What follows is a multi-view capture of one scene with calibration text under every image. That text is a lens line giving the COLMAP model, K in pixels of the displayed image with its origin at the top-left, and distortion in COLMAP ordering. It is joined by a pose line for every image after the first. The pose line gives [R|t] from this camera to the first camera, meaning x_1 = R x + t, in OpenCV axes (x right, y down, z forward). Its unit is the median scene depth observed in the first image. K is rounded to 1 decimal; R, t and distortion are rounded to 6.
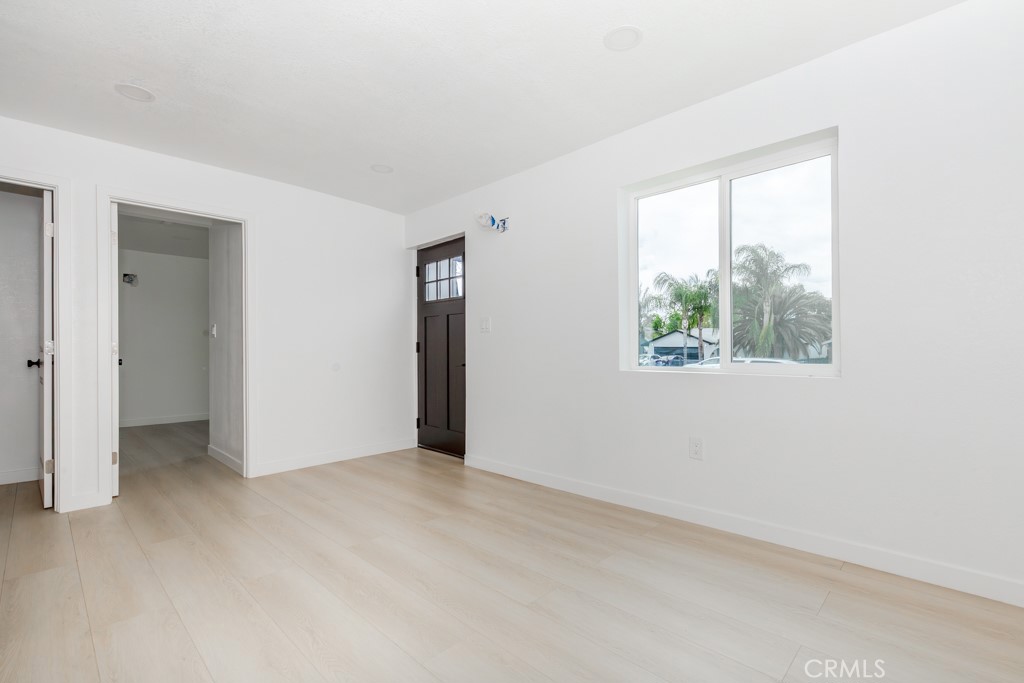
lens RADIAL K [[463.9, 0, 517.1], [0, 463.9, 349.6], [0, 0, 1]] dist [0.006324, -0.000852]
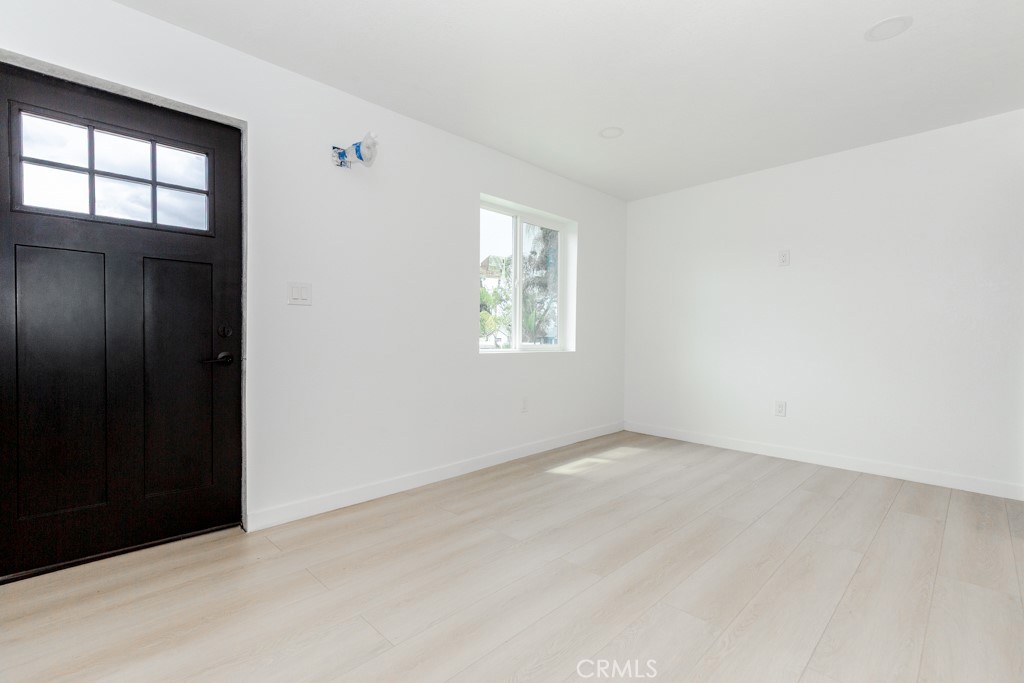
lens RADIAL K [[463.9, 0, 515.5], [0, 463.9, 343.4], [0, 0, 1]] dist [0.006324, -0.000852]
pose [[0.014017, -0.012010, 0.999830, -0.918255], [-0.003718, 0.999920, 0.012063, 0.010444], [-0.999895, -0.003887, 0.013971, 0.898376]]
